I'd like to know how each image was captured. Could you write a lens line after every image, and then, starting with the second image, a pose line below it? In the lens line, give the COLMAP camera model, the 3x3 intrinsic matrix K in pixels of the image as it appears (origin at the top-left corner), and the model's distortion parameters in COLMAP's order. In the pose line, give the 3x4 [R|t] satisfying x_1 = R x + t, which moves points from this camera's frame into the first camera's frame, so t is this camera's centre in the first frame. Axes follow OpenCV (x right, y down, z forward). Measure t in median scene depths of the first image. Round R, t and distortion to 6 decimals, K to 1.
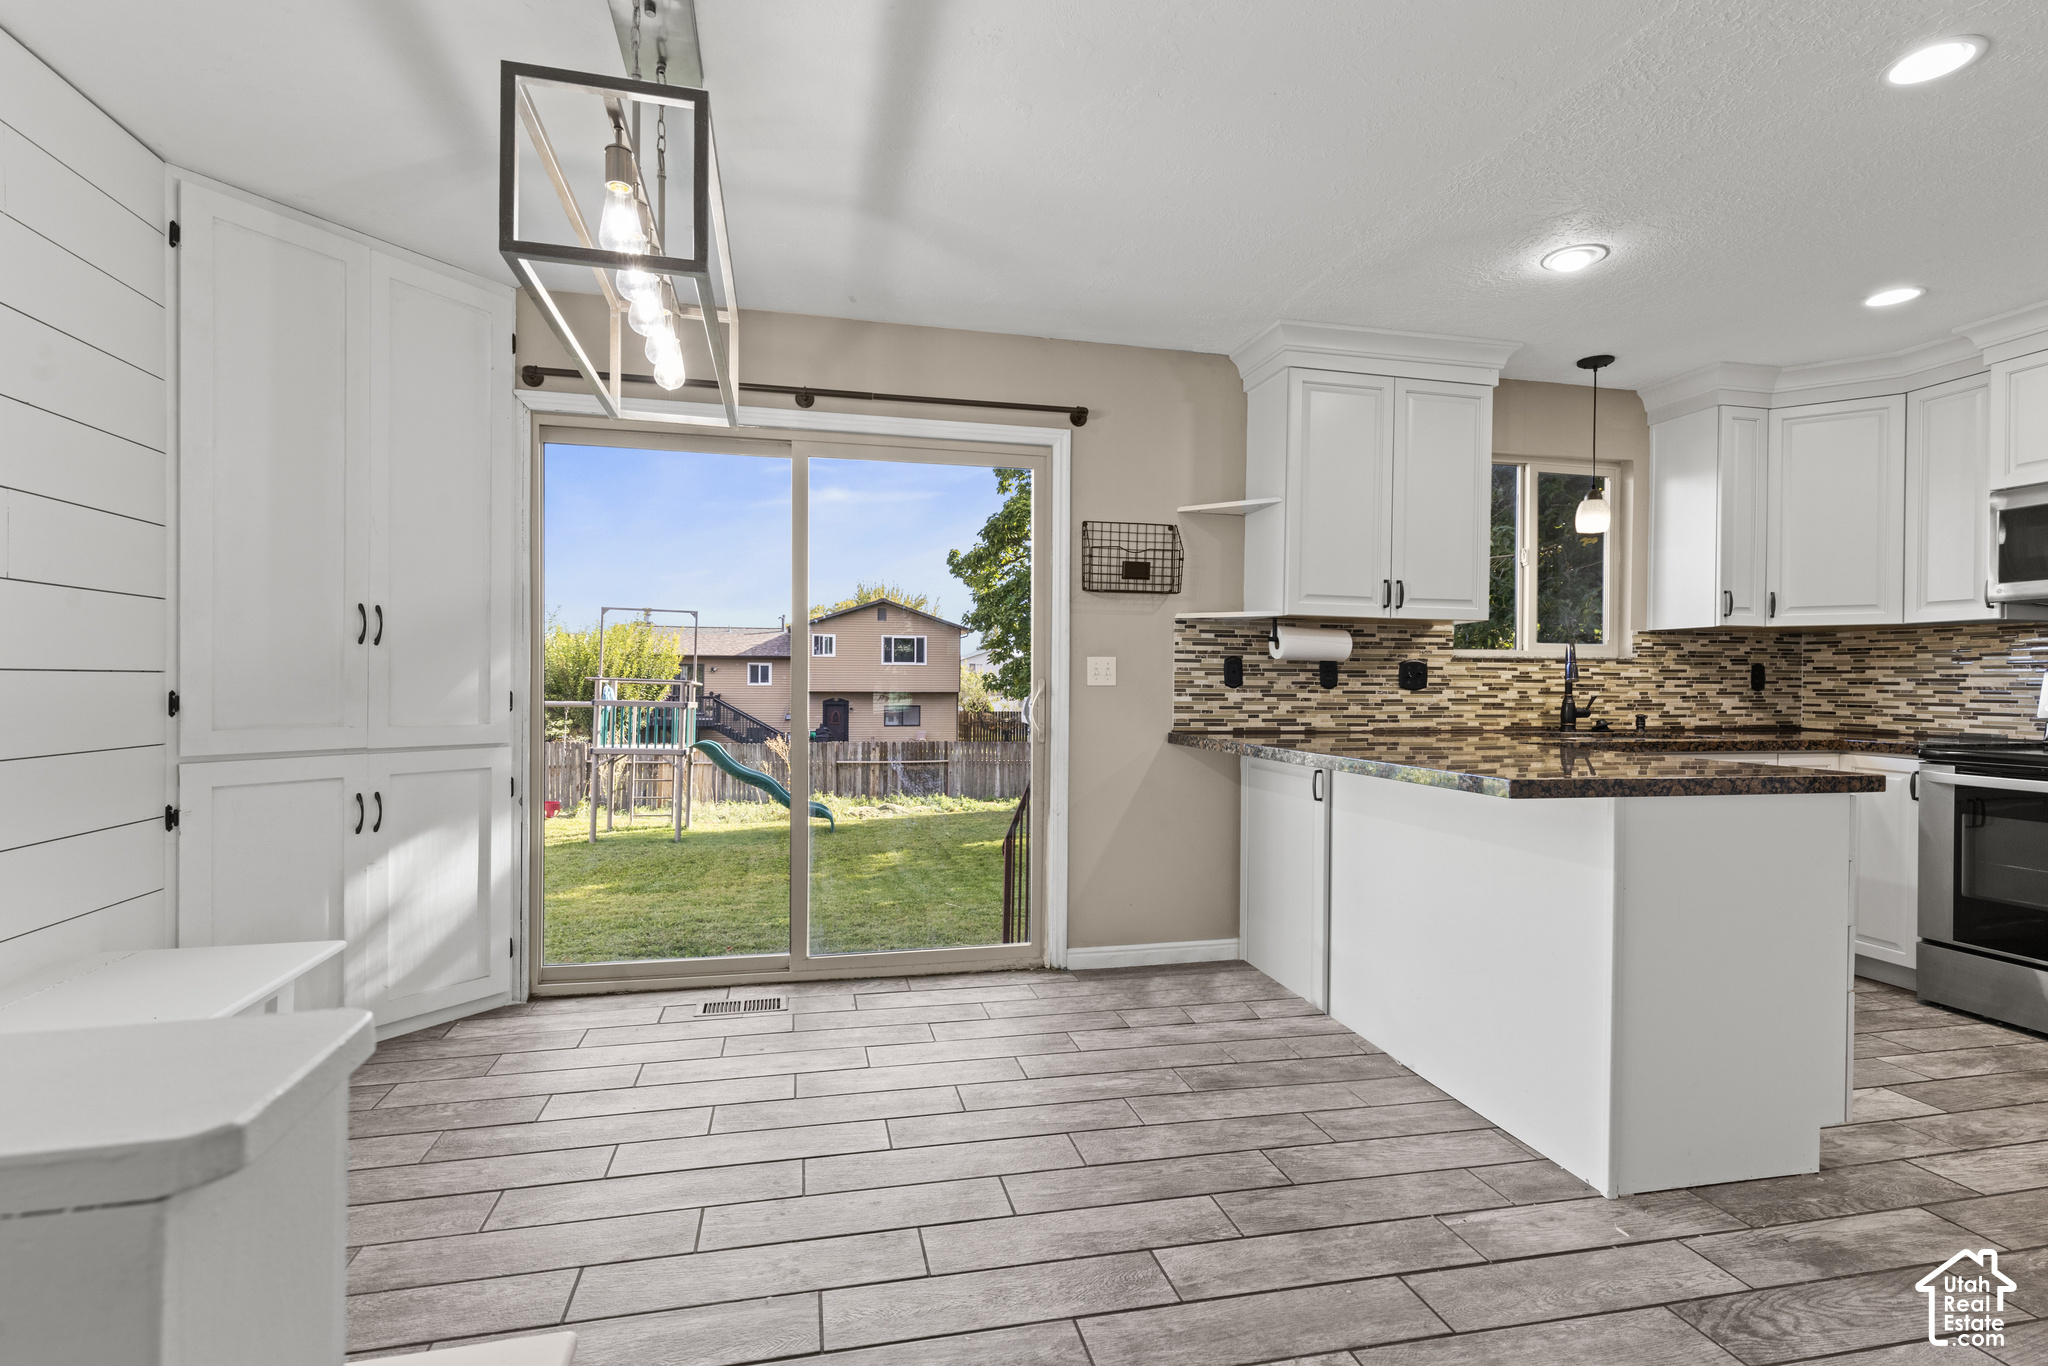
lens RADIAL K [[949.6, 0, 1017.8], [0, 949.6, 684.1], [0, 0, 1]] dist [0.003985, -0.000278]
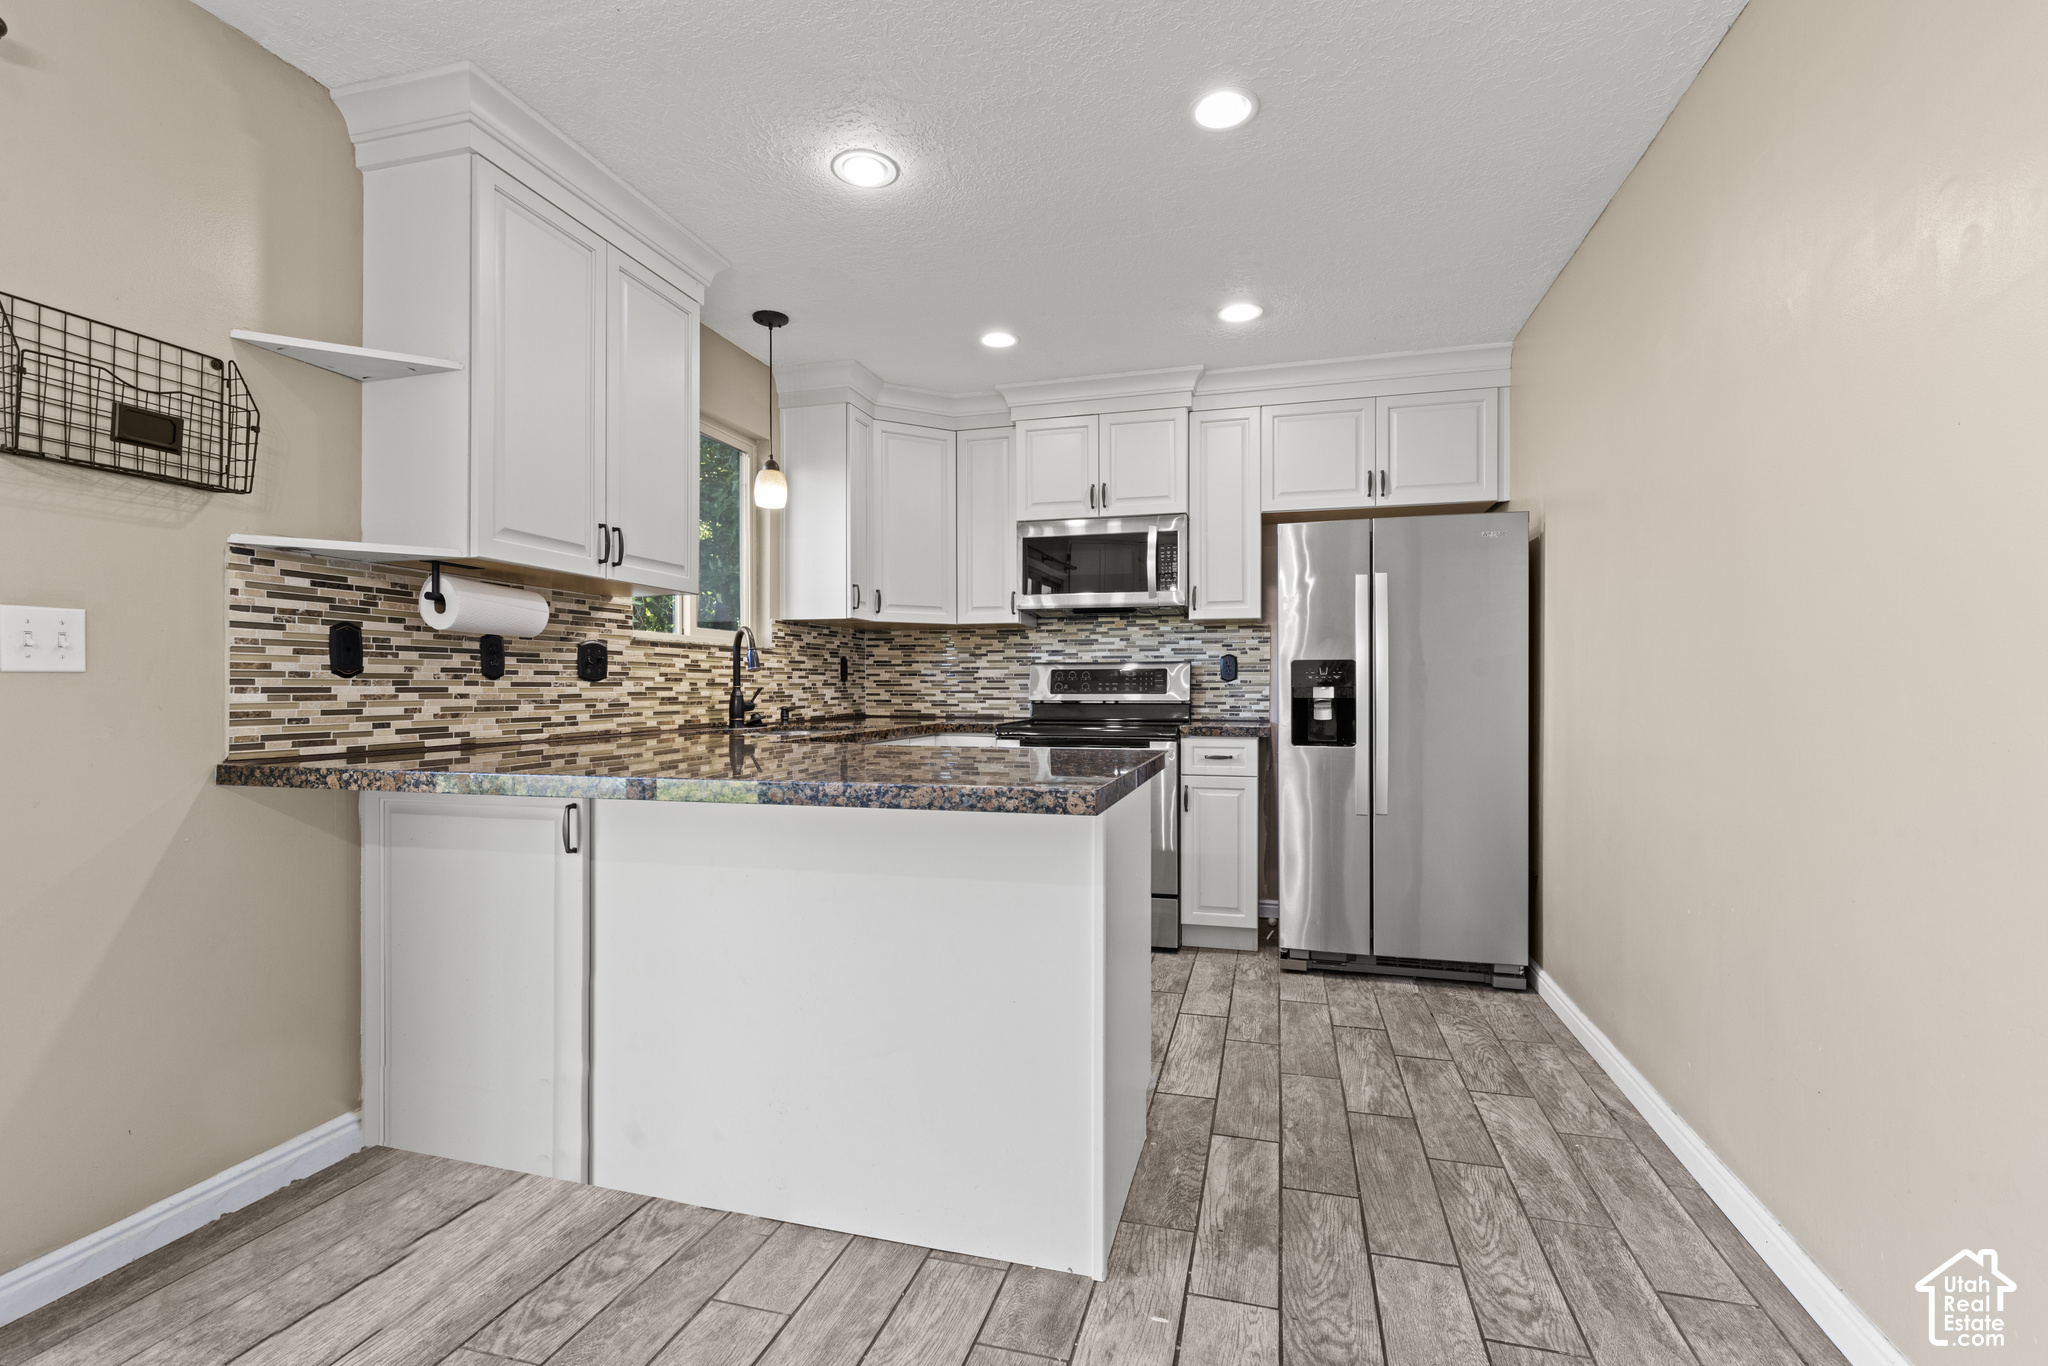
lens RADIAL K [[949.6, 0, 1015.4], [0, 949.6, 689.8], [0, 0, 1]] dist [0.003985, -0.000278]
pose [[0.489597, -0.011033, 0.871879, -0.074313], [0.006237, 0.999939, 0.009152, 0.008575], [-0.871927, 0.000957, 0.489635, 0.359655]]
